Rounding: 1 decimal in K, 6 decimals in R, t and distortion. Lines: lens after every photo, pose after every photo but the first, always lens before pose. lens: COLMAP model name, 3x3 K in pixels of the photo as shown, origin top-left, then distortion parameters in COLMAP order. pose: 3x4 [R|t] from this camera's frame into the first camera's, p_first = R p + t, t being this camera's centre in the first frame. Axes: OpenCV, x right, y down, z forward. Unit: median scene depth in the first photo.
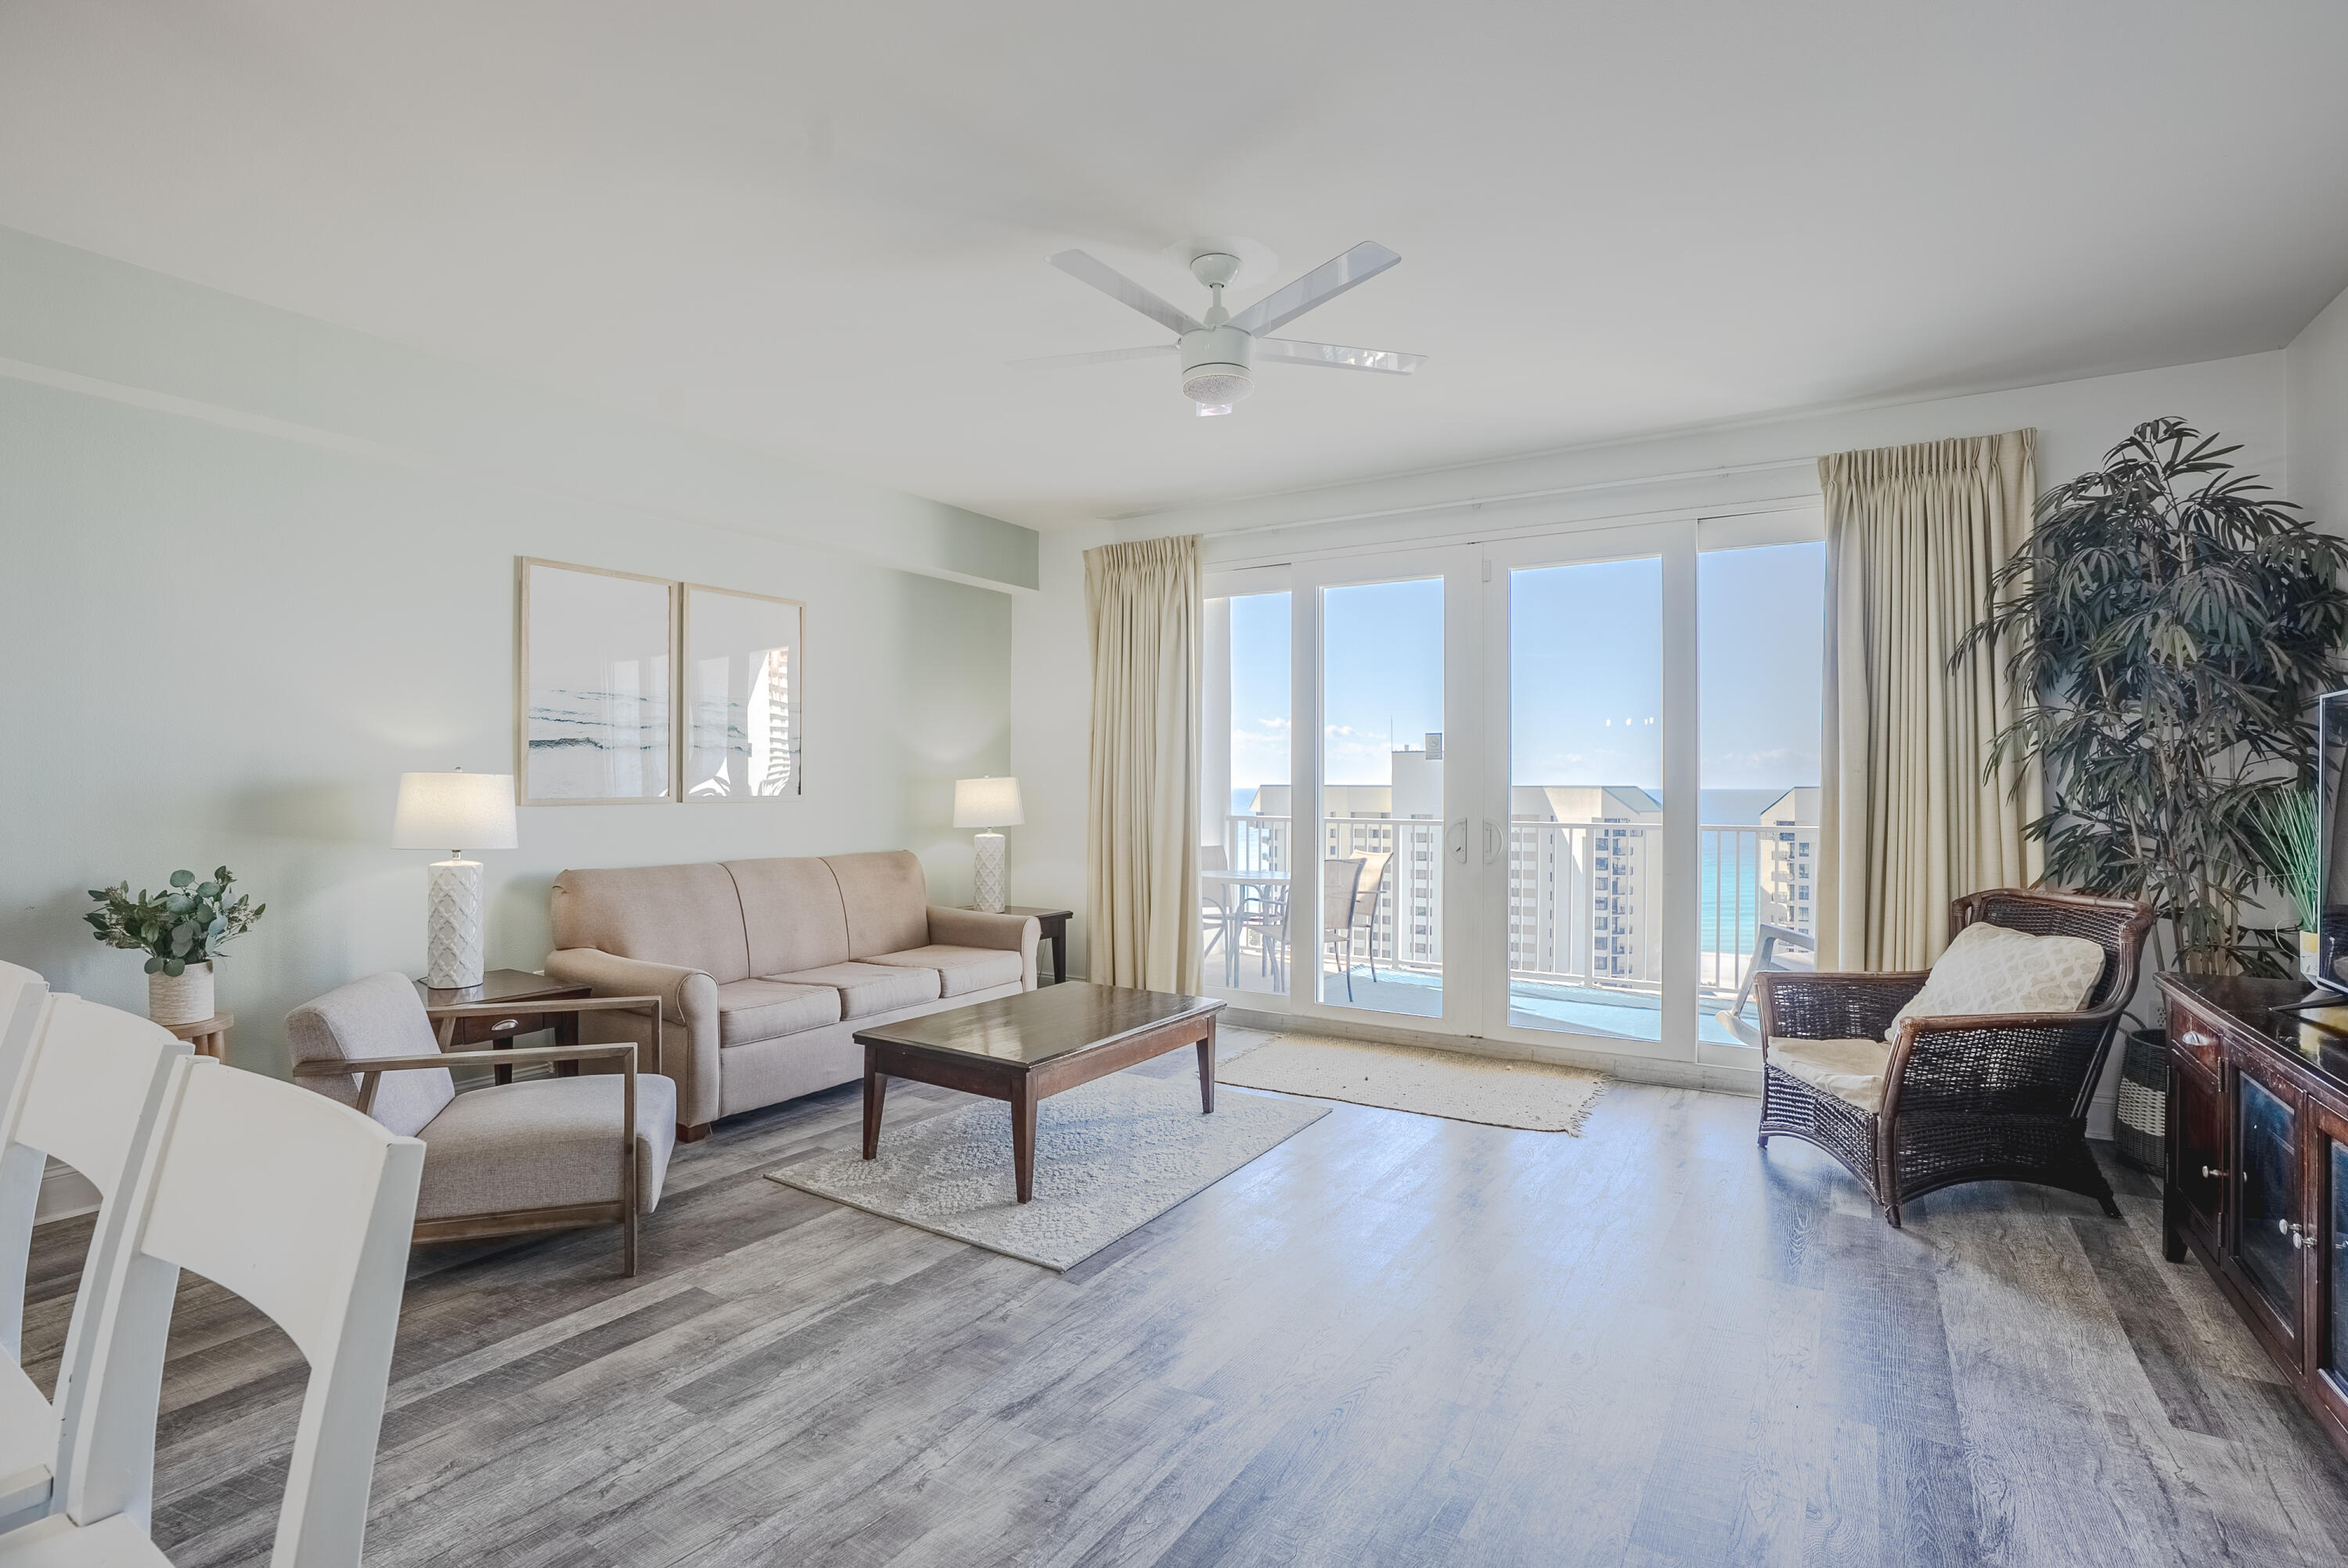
lens RADIAL K [[1085.3, 0, 1174.0], [0, 1085.3, 784.0], [0, 0, 1]] dist [-0.051947, 0.023702]
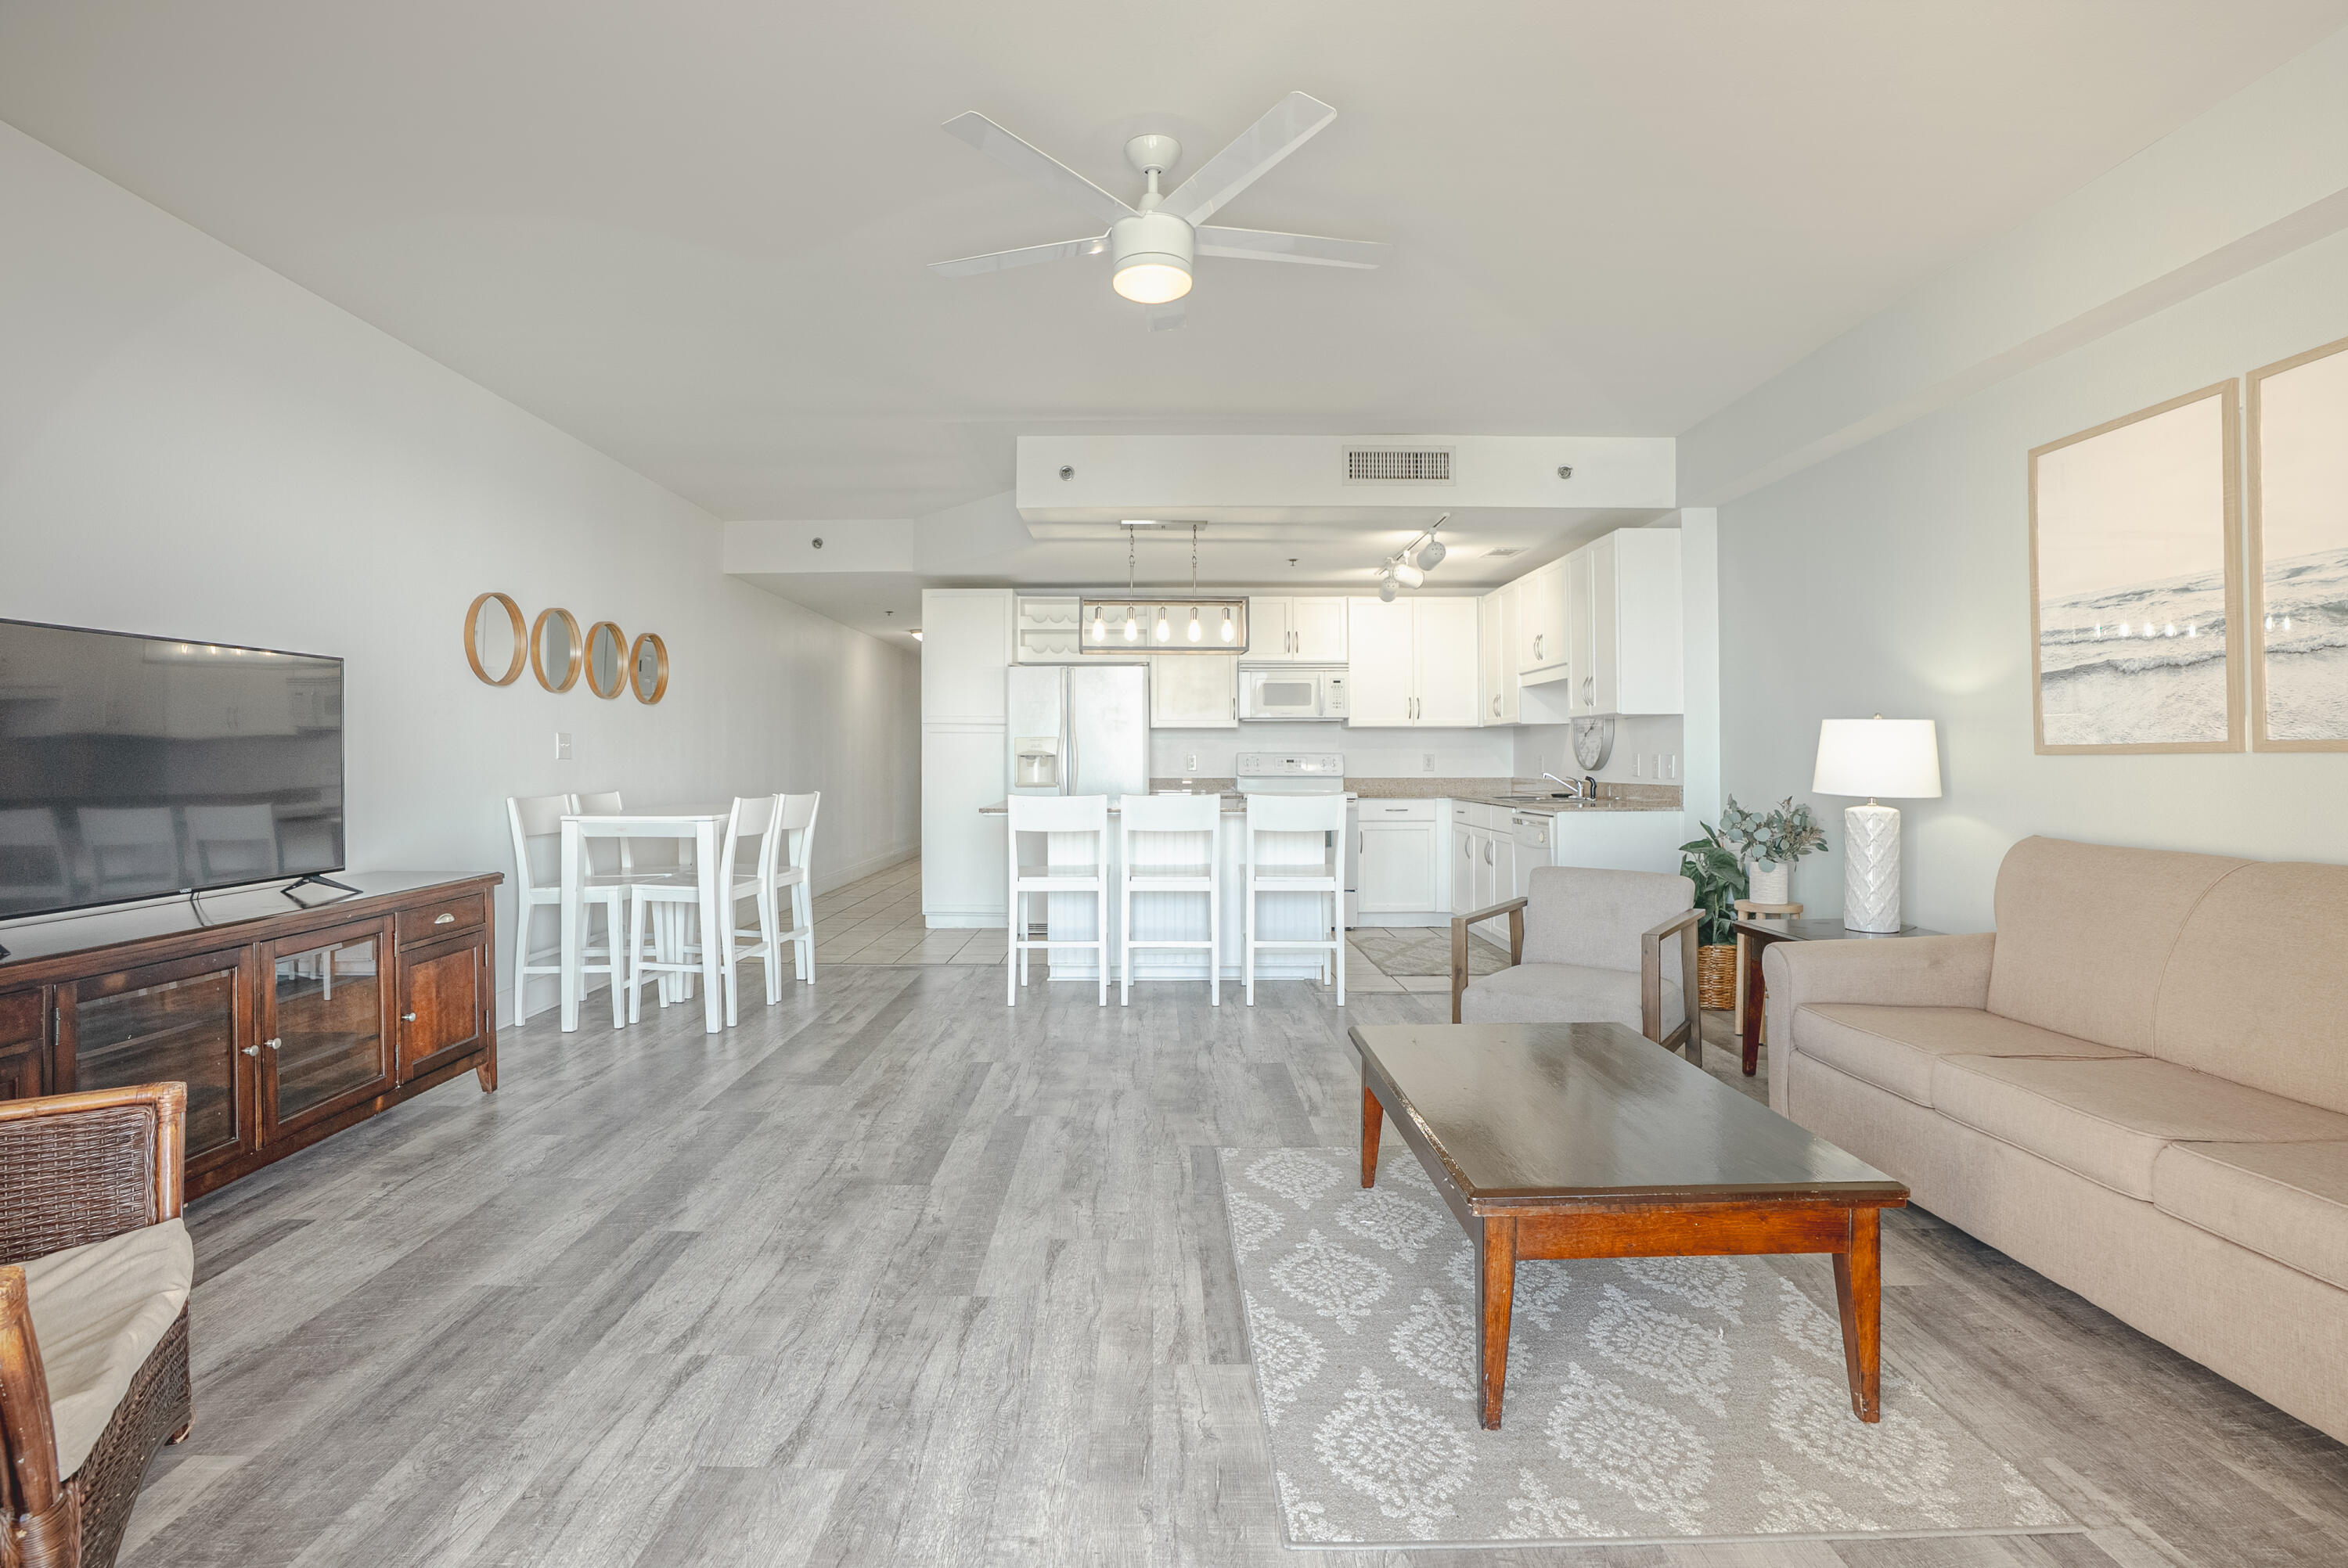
lens RADIAL K [[1103.6, 0, 1174.0], [0, 1103.6, 784.0], [0, 0, 1]] dist [-0.057414, 0.023375]
pose [[-0.832917, 0.009429, -0.553318, 0.403029], [-0.000272, 0.999848, 0.017448, 0.029242], [0.553398, 0.014683, -0.832788, 1.346211]]
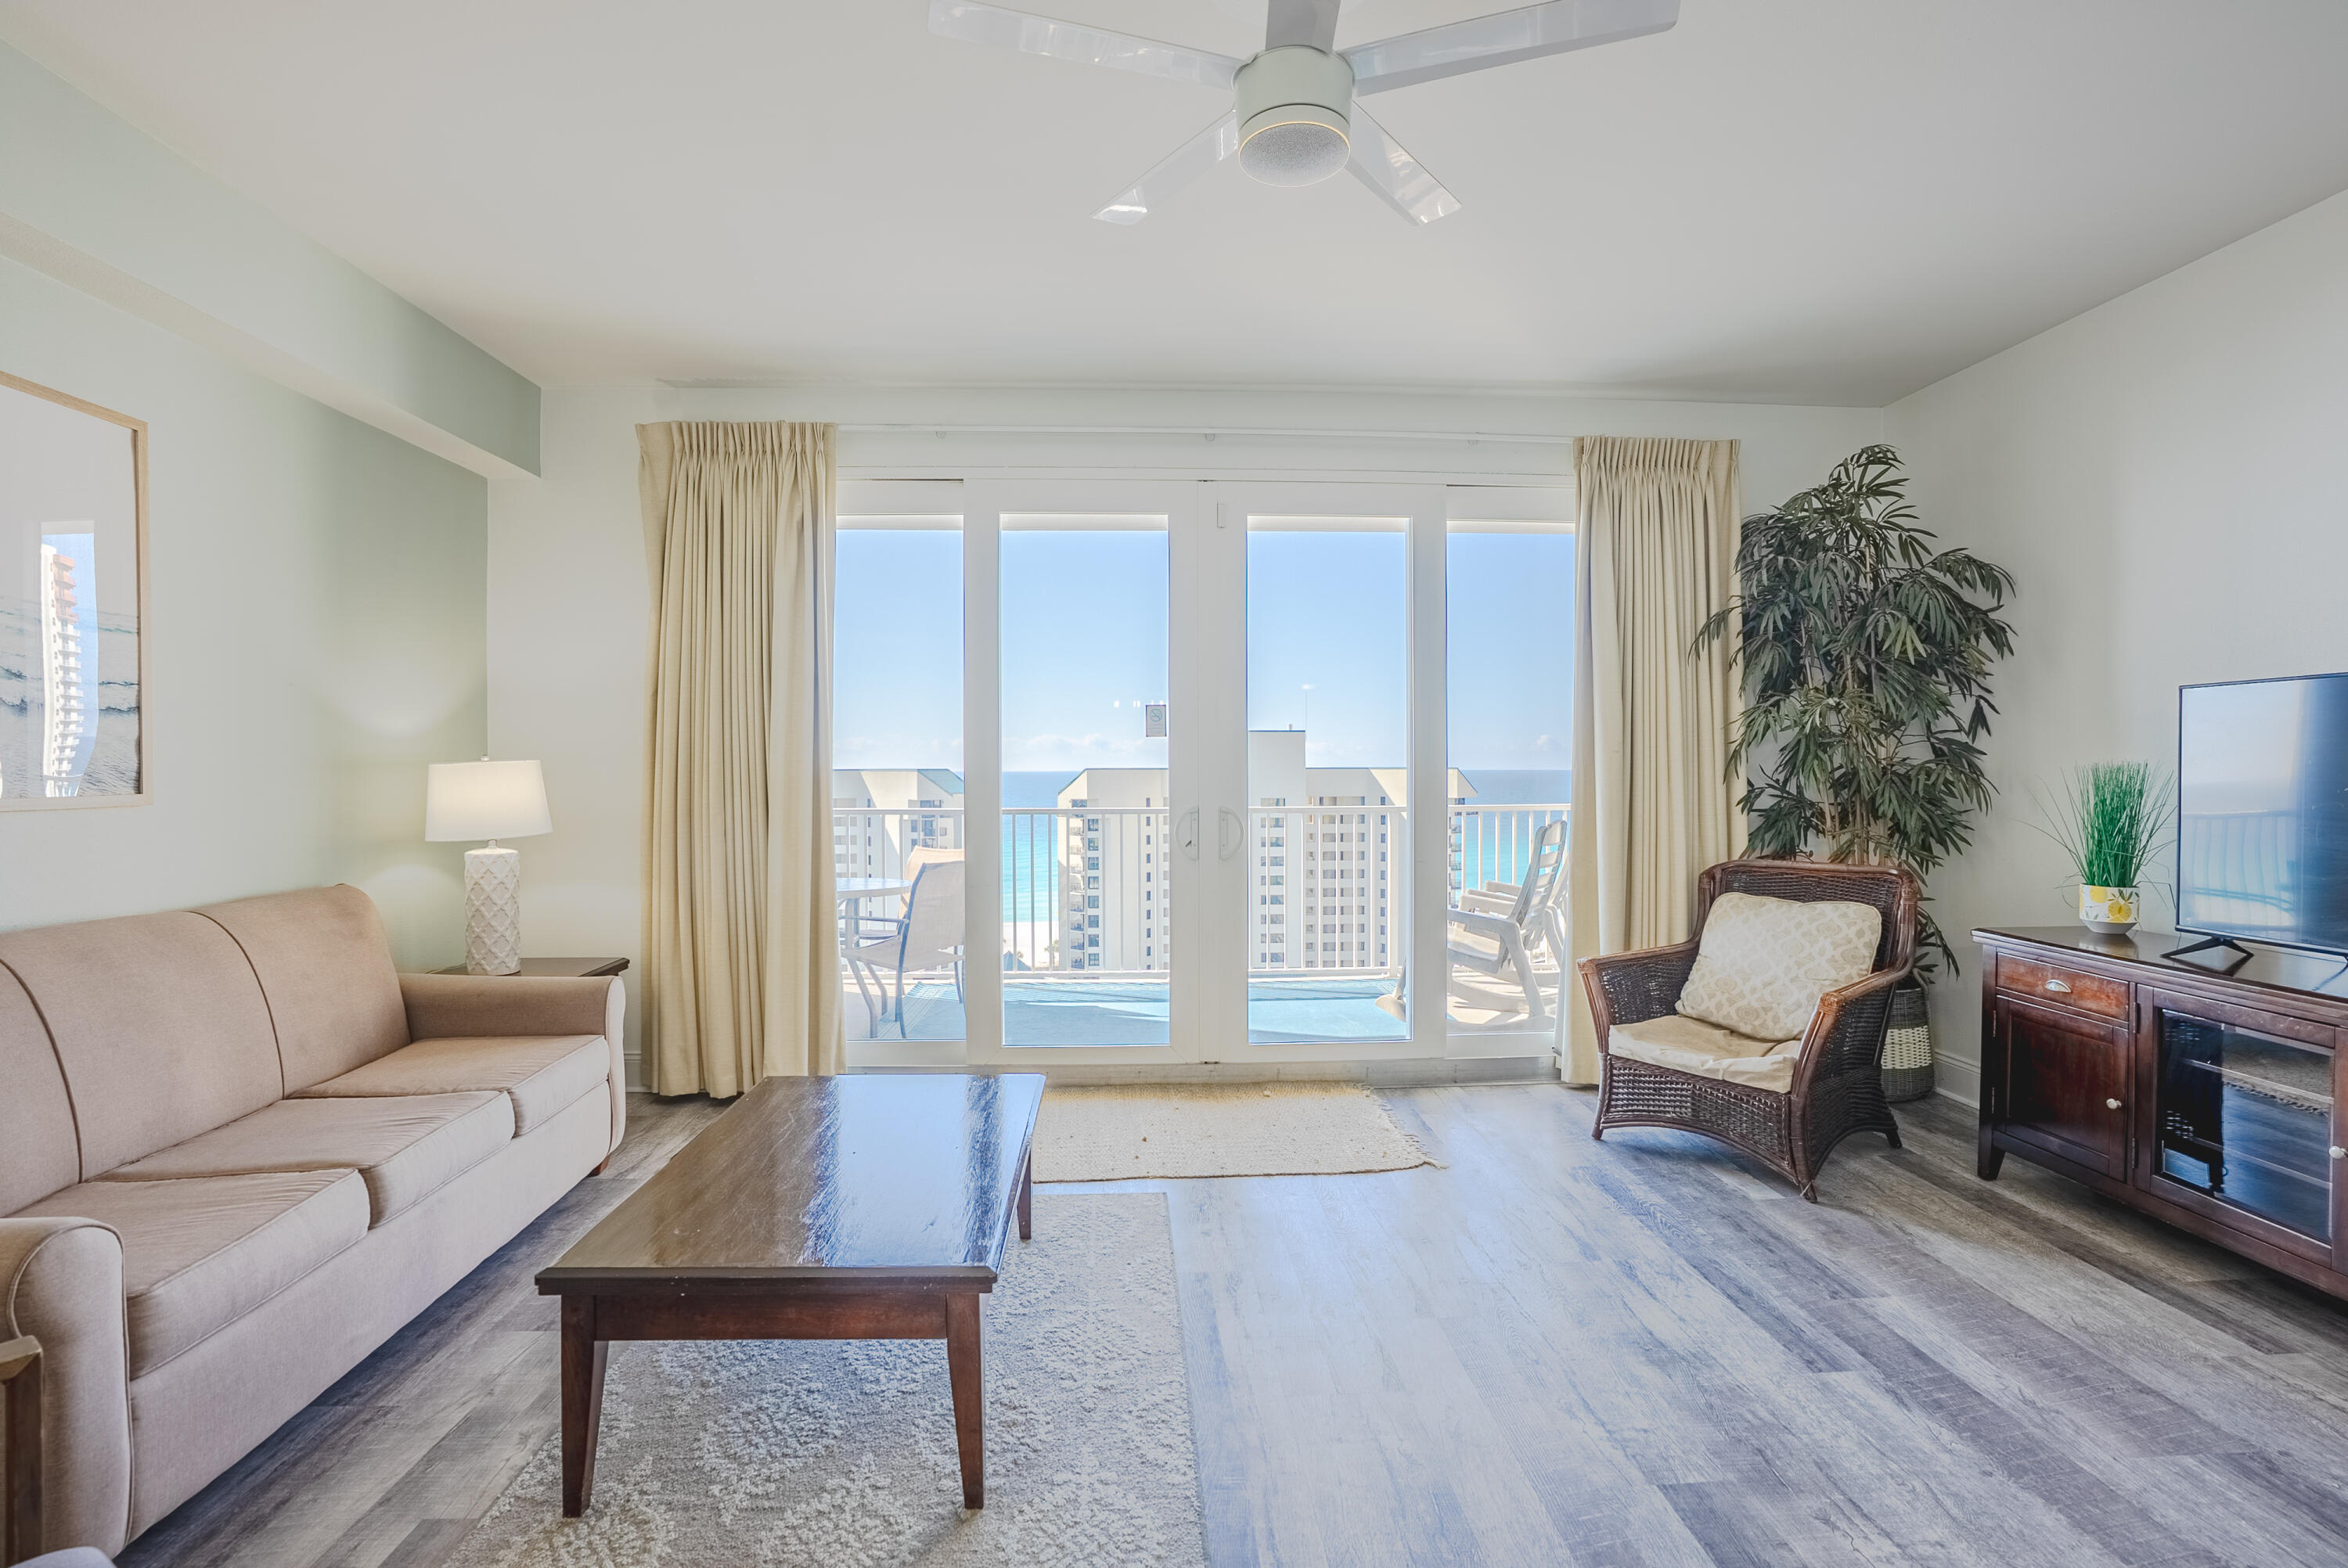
lens RADIAL K [[1103.6, 0, 1174.0], [0, 1103.6, 784.0], [0, 0, 1]] dist [-0.057414, 0.023375]
pose [[0.818727, -0.013641, 0.574021, -0.301402], [0.005072, 0.999851, 0.016526, -0.000401], [-0.574161, -0.010619, 0.818674, 0.383985]]
